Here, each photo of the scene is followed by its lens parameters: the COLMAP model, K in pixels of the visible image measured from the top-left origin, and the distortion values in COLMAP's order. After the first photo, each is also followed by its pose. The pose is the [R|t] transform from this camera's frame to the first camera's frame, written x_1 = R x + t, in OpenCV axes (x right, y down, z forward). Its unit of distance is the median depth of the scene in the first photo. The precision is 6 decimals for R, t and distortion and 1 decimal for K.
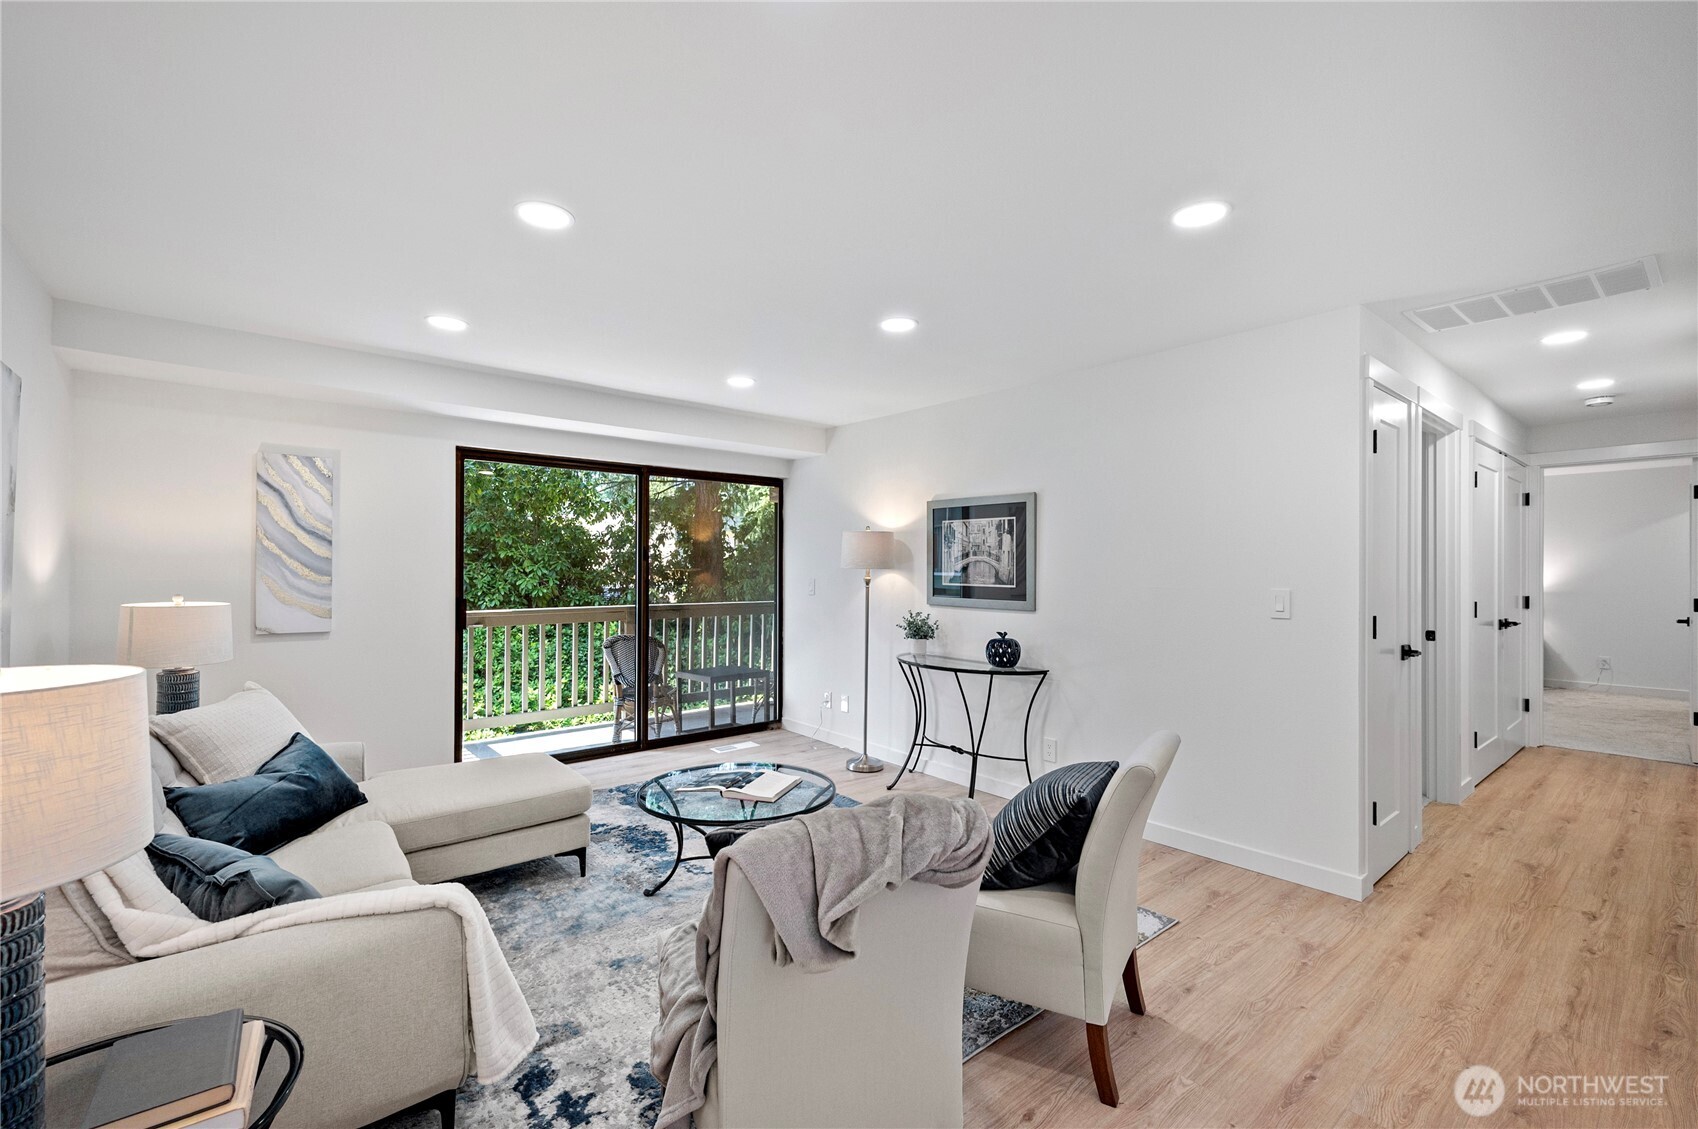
lens RADIAL K [[747.6, 0, 849.0], [0, 747.6, 564.5], [0, 0, 1]] dist [-0.000305, -0.000192]
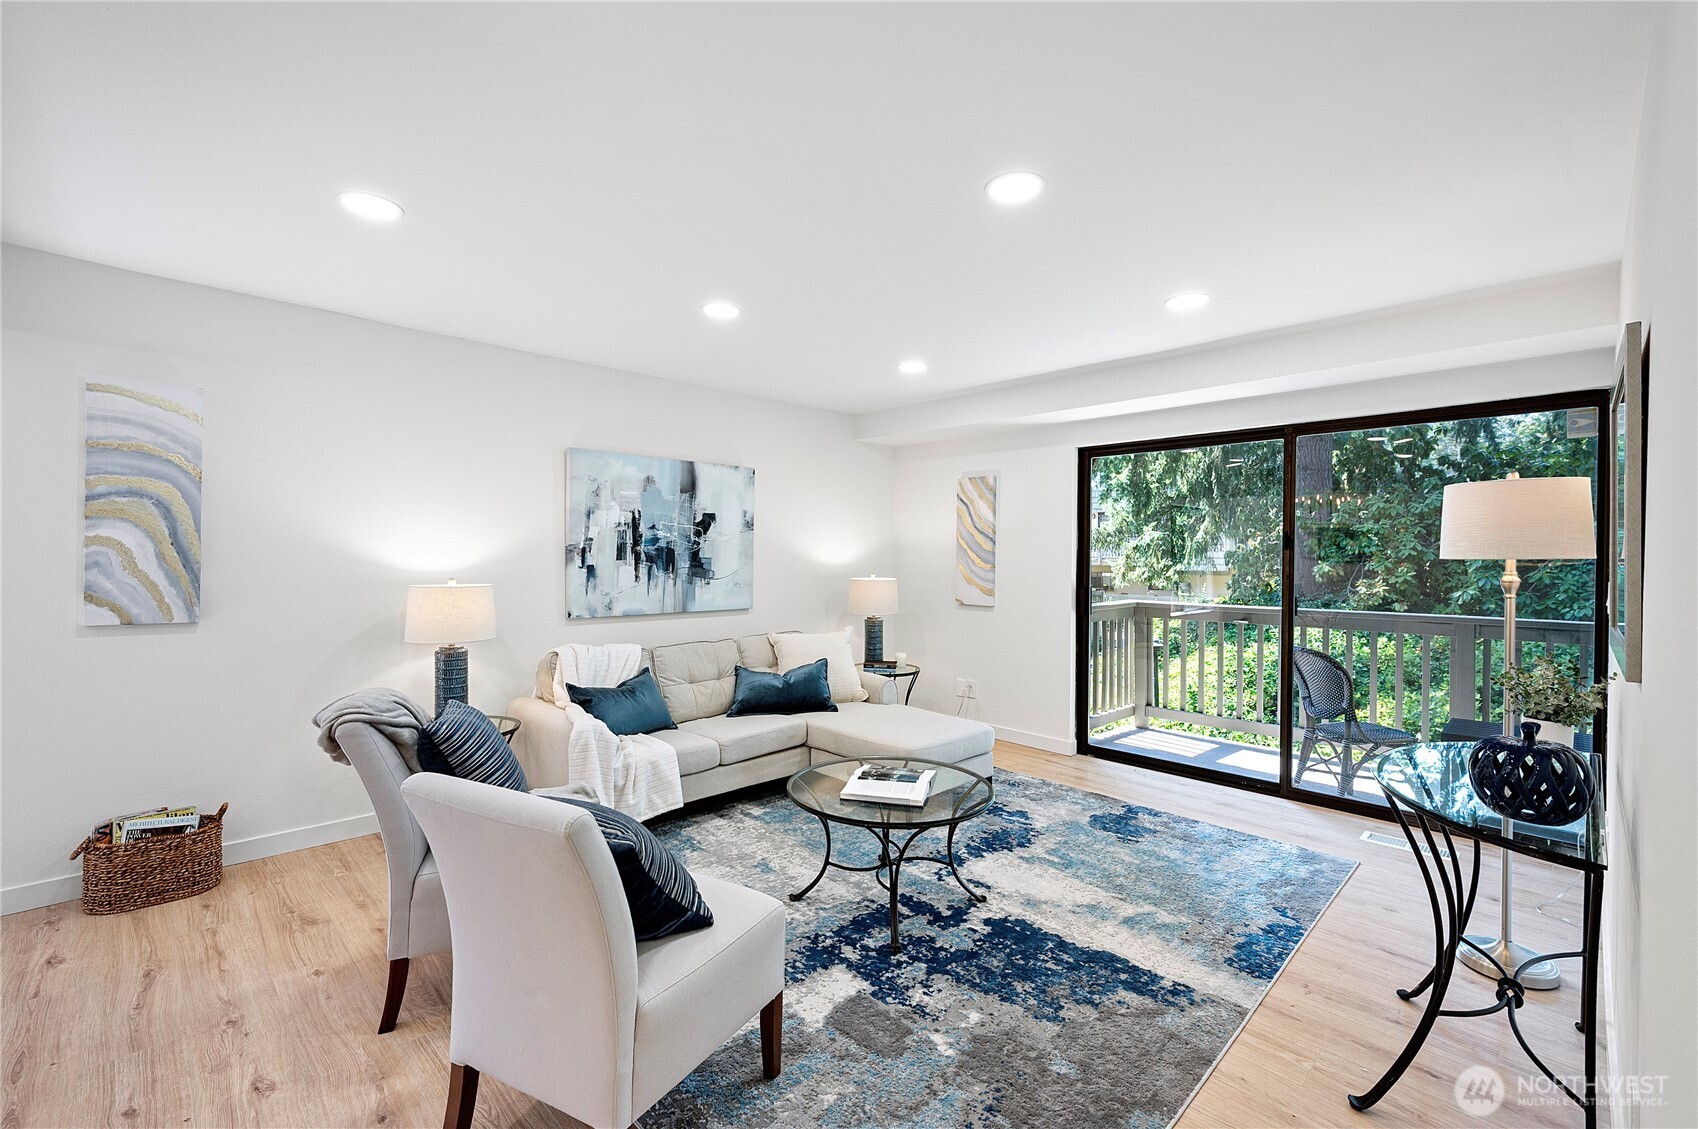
lens RADIAL K [[721.3, 0, 849.0], [0, 721.3, 564.5], [0, 0, 1]] dist [-0.001136, -0.000617]
pose [[0.071854, 0.005508, -0.997400, 0.575712], [-0.003929, 0.999979, 0.005239, 0.009673], [0.997407, 0.003543, 0.071874, 0.664624]]
